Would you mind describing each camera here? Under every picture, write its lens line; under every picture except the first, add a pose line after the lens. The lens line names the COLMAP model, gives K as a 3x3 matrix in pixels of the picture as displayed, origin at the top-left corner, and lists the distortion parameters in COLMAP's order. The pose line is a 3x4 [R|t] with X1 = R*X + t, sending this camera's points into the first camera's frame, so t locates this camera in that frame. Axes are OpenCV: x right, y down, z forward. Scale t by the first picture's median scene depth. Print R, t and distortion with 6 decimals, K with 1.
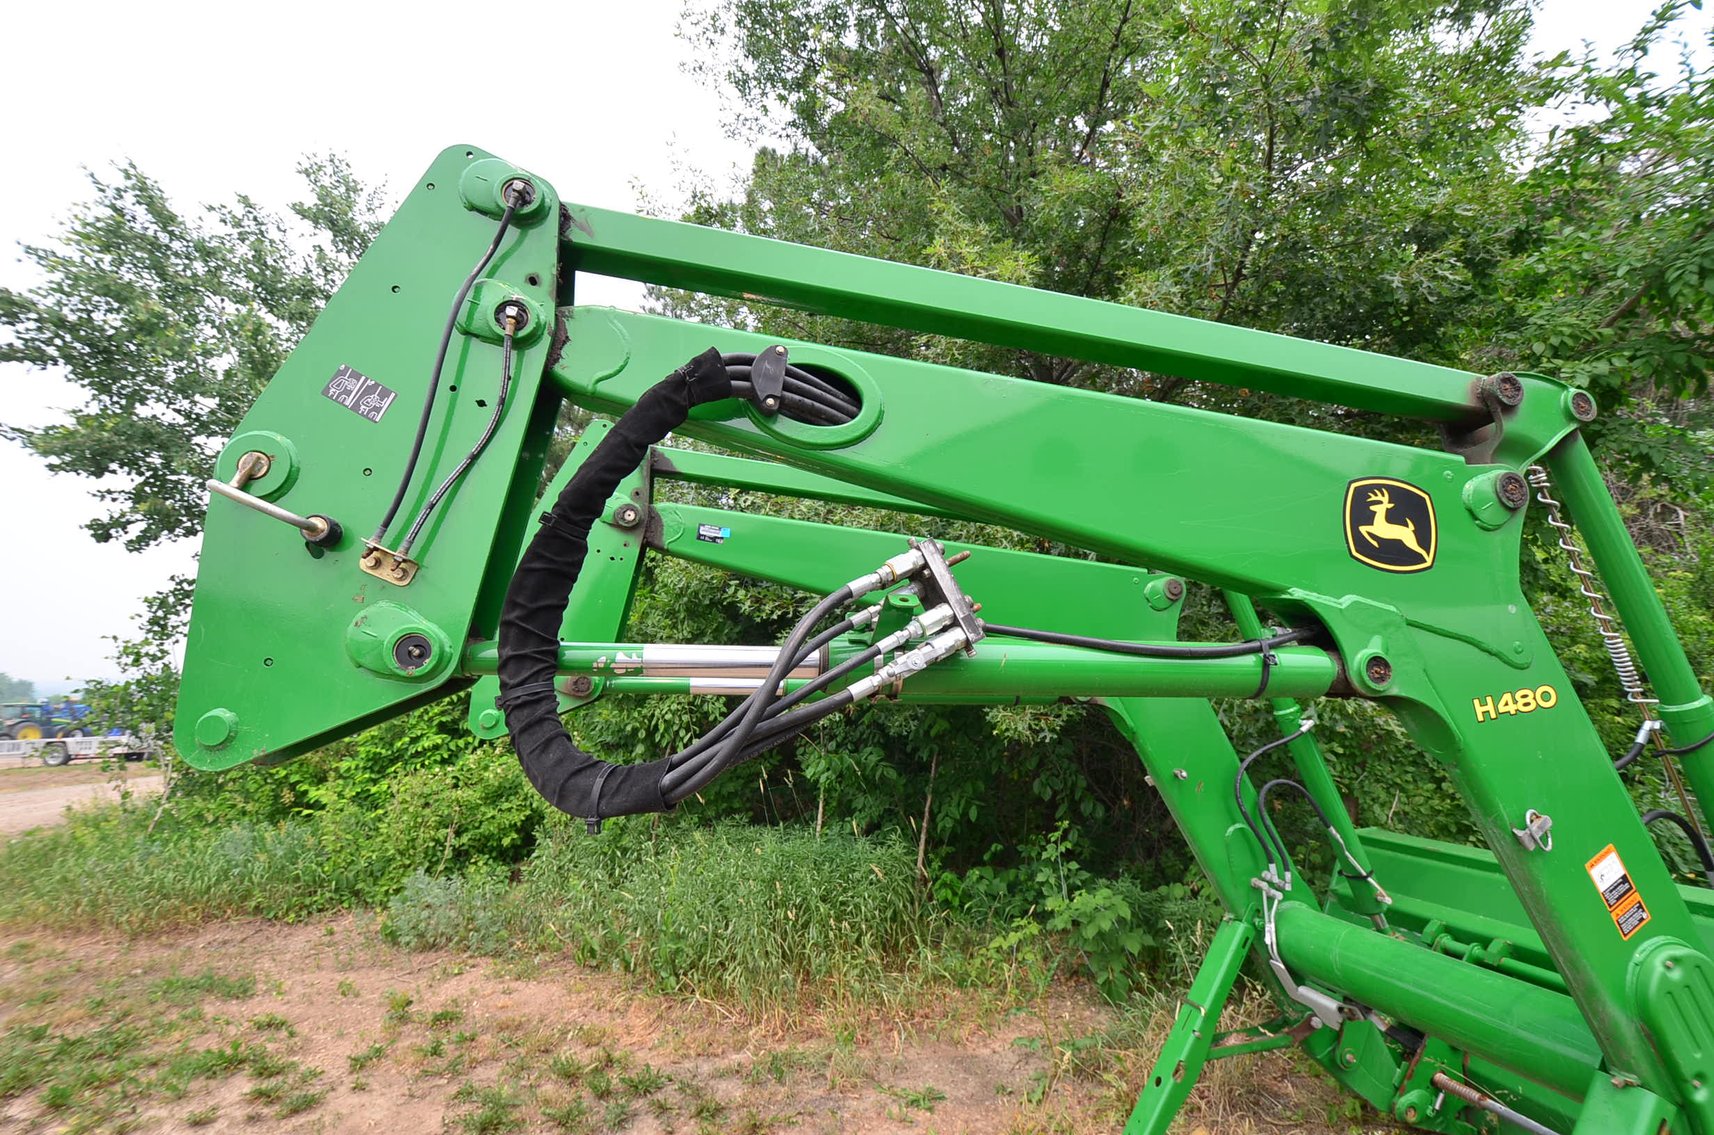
lens RADIAL K [[770.5, 0, 897.3], [0, 770.5, 579.5], [0, 0, 1]] dist [0.011258, -0.023197]
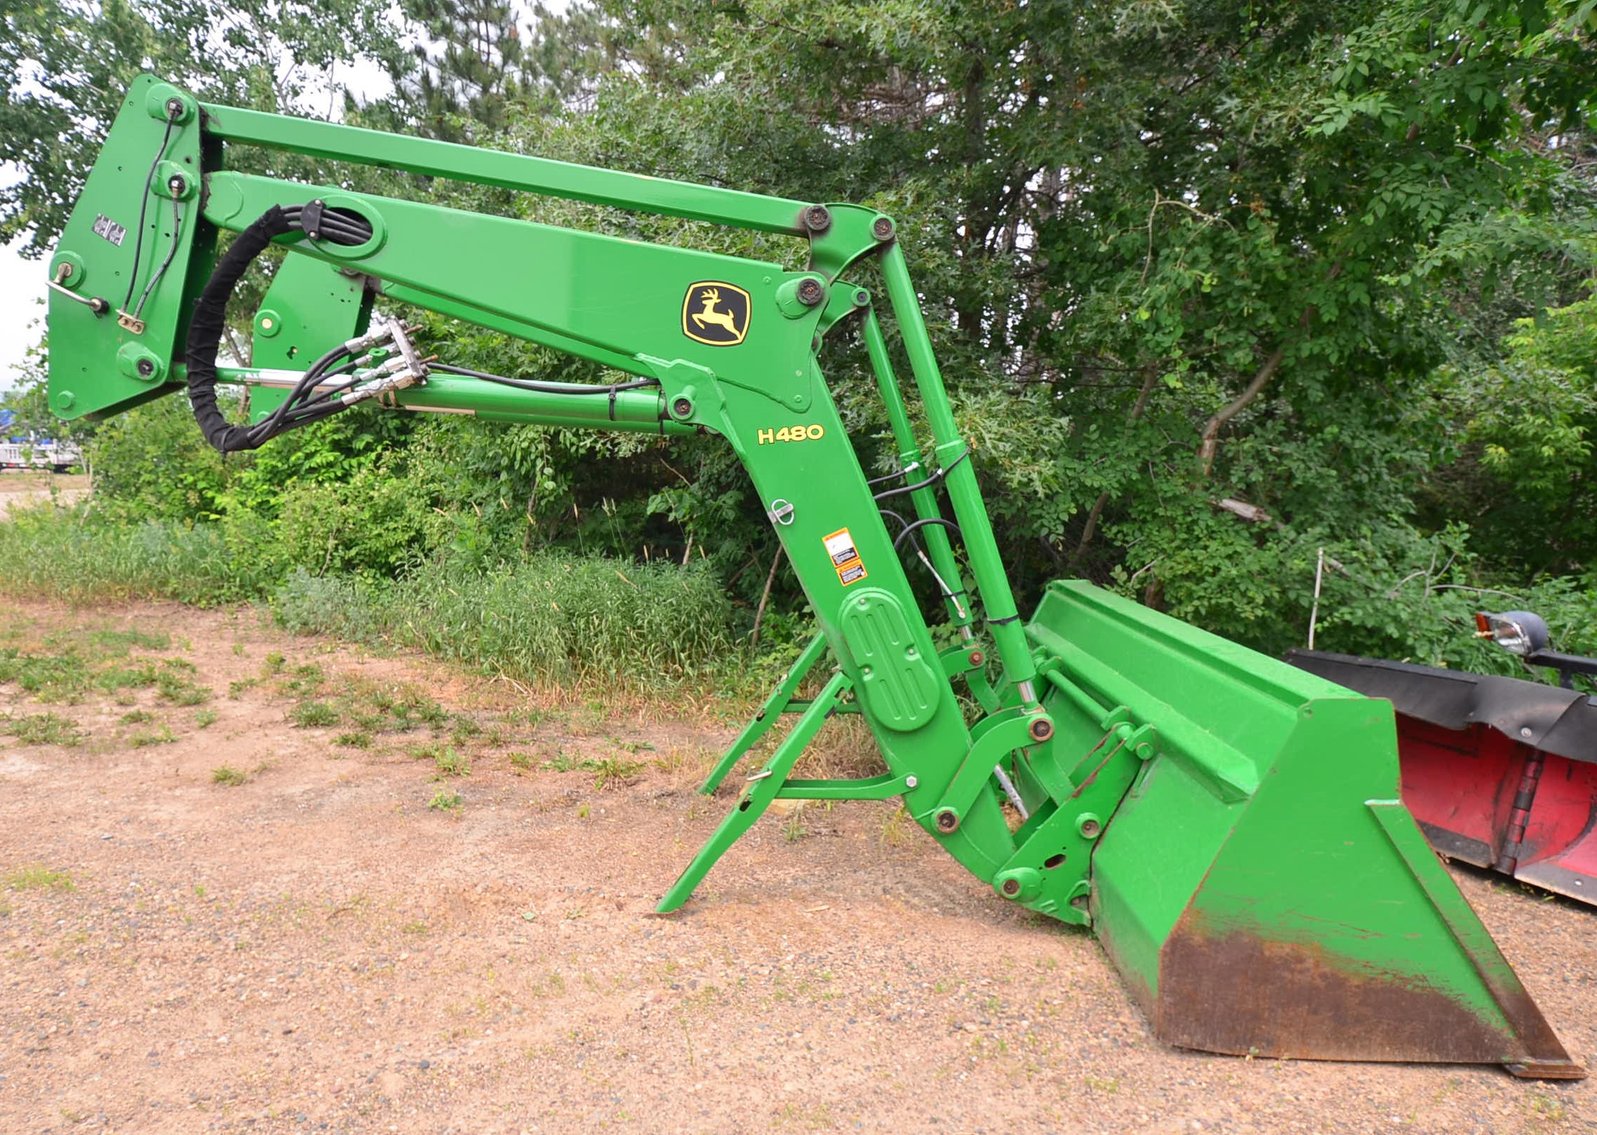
lens RADIAL K [[1084.5, 0, 797.5], [0, 1084.5, 592.3], [0, 0, 1]] dist [0.013060, -0.029852]
pose [[0.980231, 0.084866, -0.178730, 0.541332], [-0.032737, 0.960454, 0.276508, -0.061969], [0.195128, -0.265190, 0.944245, -0.510668]]
